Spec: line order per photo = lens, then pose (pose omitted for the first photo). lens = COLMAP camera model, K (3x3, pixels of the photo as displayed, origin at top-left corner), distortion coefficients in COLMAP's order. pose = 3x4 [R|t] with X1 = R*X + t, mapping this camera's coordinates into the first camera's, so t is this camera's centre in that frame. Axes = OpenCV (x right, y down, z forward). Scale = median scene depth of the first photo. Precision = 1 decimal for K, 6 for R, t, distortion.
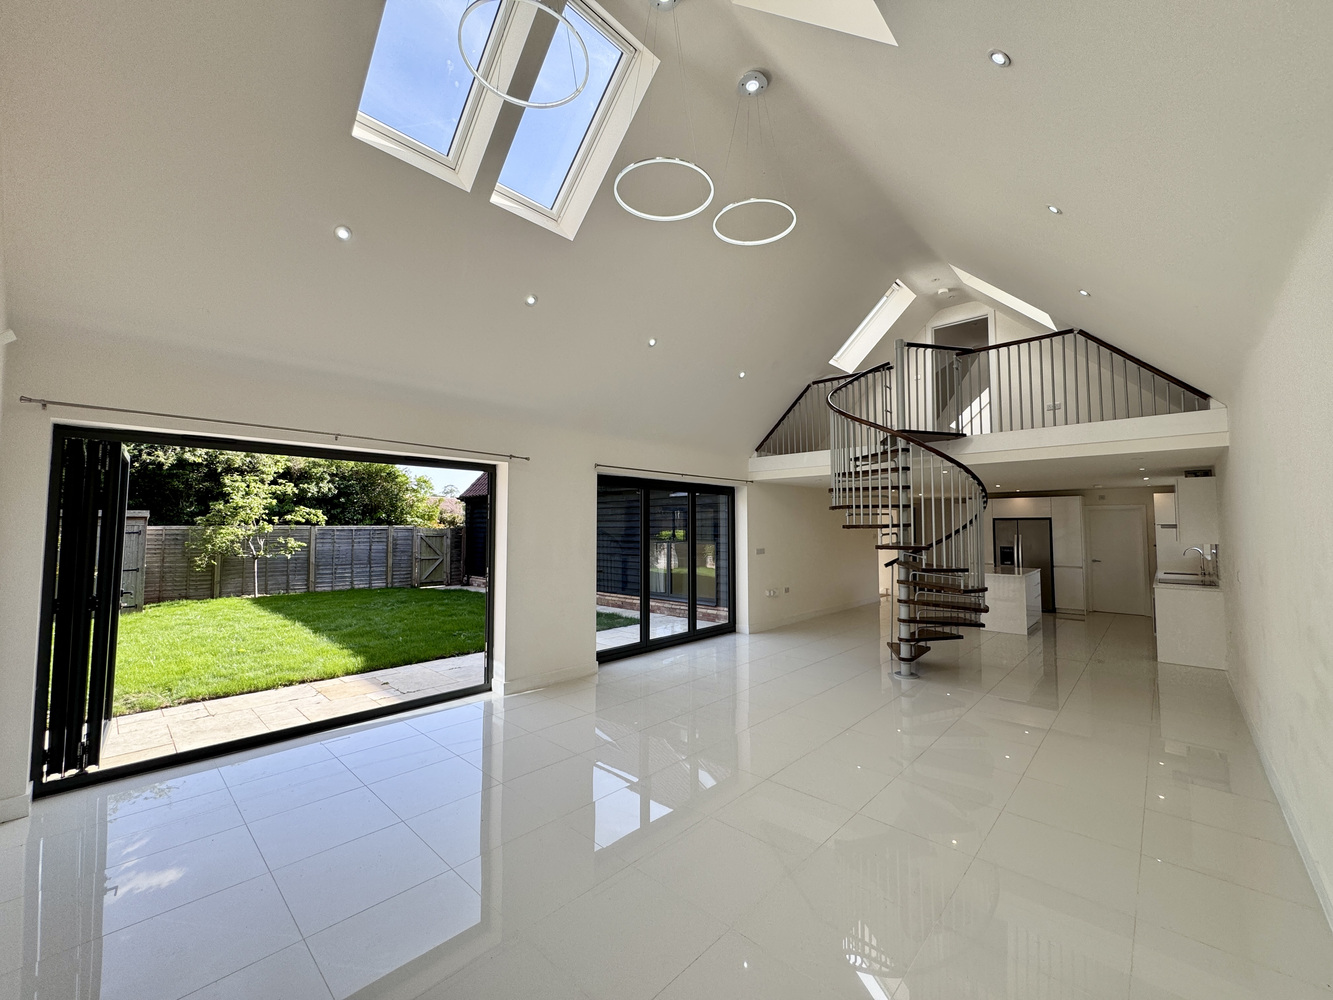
lens RADIAL K [[535.3, 0, 668.9], [0, 535.3, 496.5], [0, 0, 1]] dist [-0.001695, -0.000302]
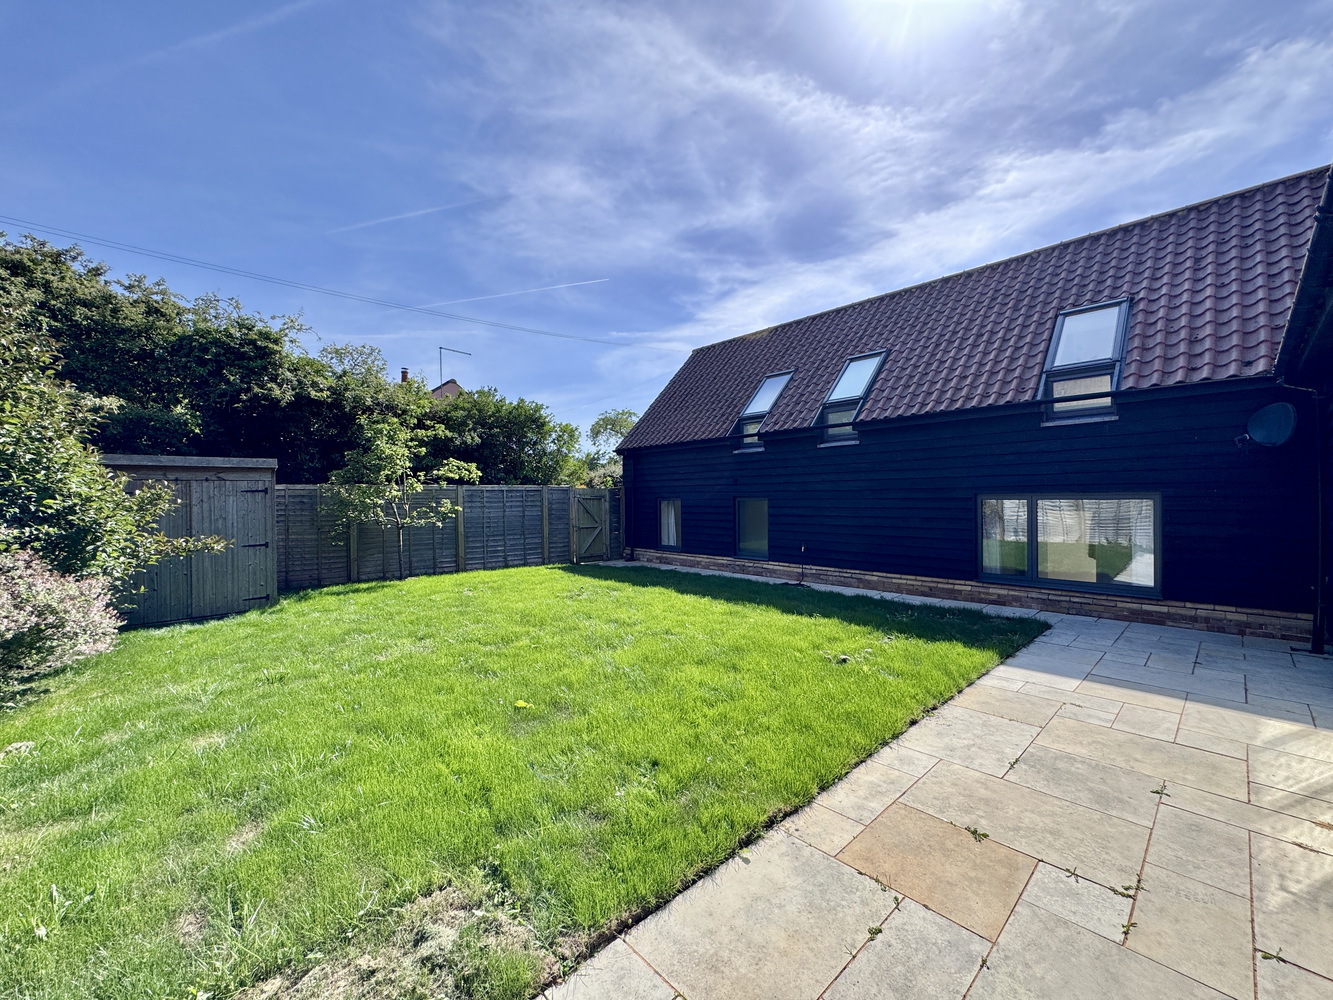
lens RADIAL K [[531.9, 0, 668.8], [0, 531.9, 498.4], [0, 0, 1]] dist [0.001235, 0.000069]
pose [[0.997475, -0.010344, -0.070261, -0.500068], [0.014635, 0.998040, 0.060839, 0.050546], [0.069494, -0.061713, 0.995672, 0.415136]]
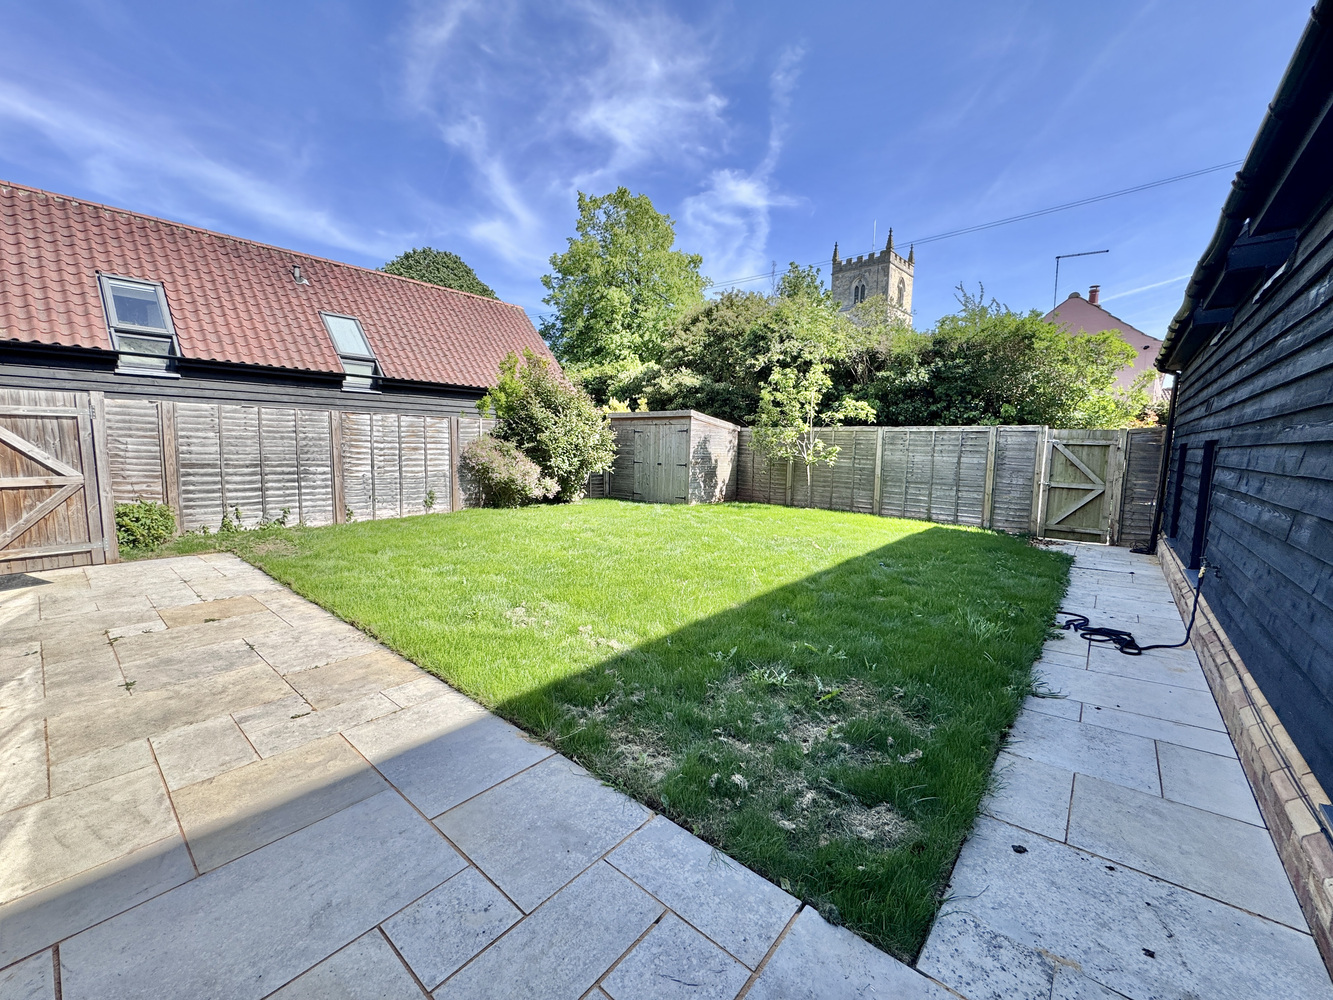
lens RADIAL K [[531.9, 0, 668.8], [0, 531.9, 498.4], [0, 0, 1]] dist [0.001235, 0.000069]
pose [[0.051994, 0.106147, -0.992990, 0.105131], [0.038205, 0.993396, 0.108191, 0.100525], [0.997916, -0.043563, 0.047595, 1.066252]]
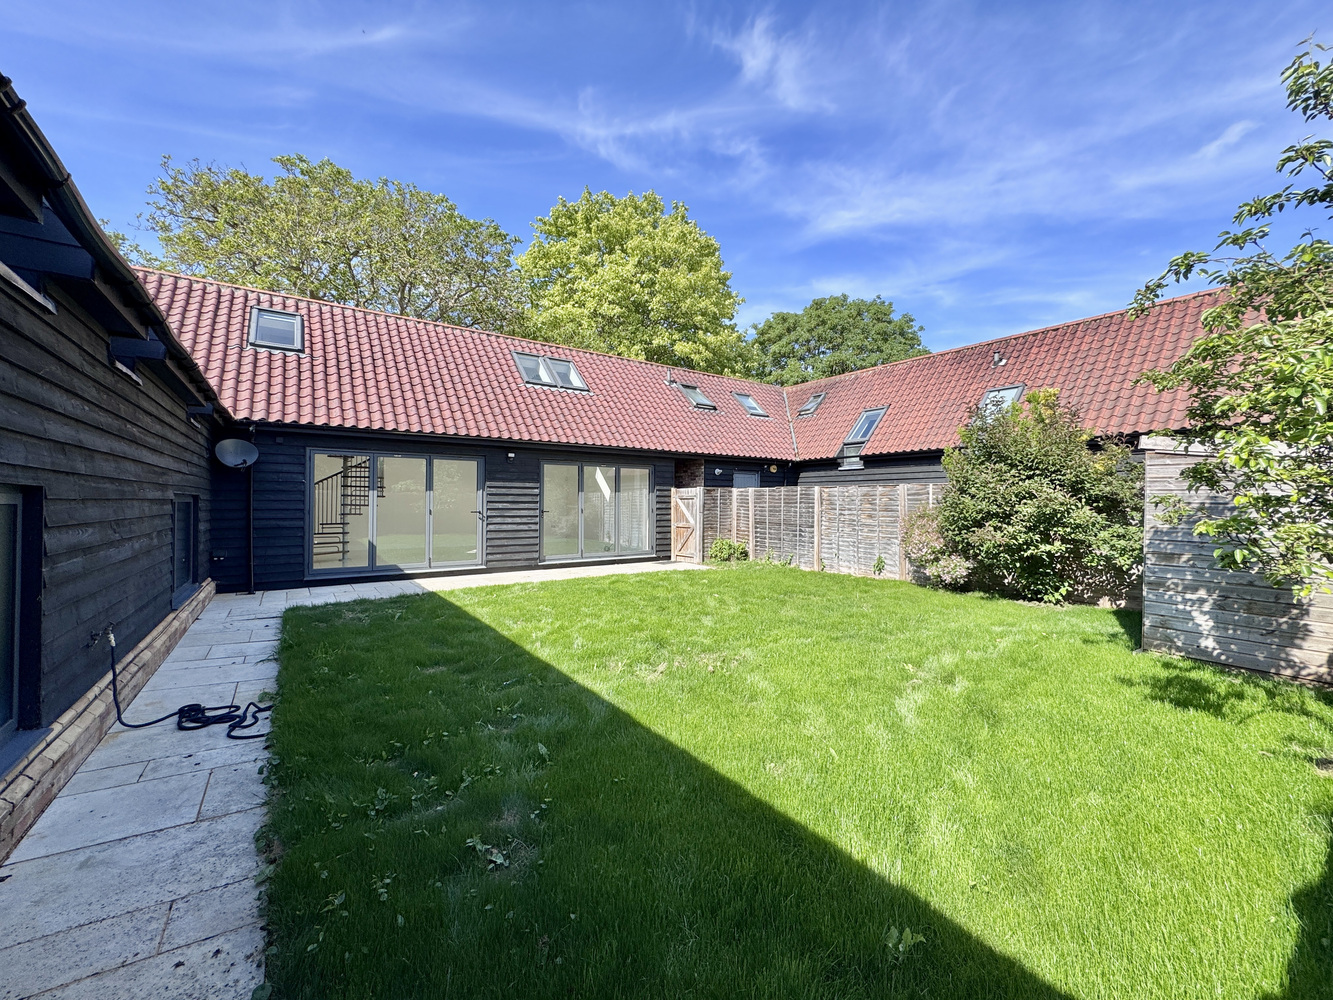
lens RADIAL K [[531.9, 0, 668.8], [0, 531.9, 498.4], [0, 0, 1]] dist [0.001235, 0.000069]
pose [[-0.978116, -0.007484, 0.207927, -0.747942], [-0.020262, 0.998029, -0.059391, 0.133422], [-0.207072, -0.062305, -0.976340, 1.797174]]
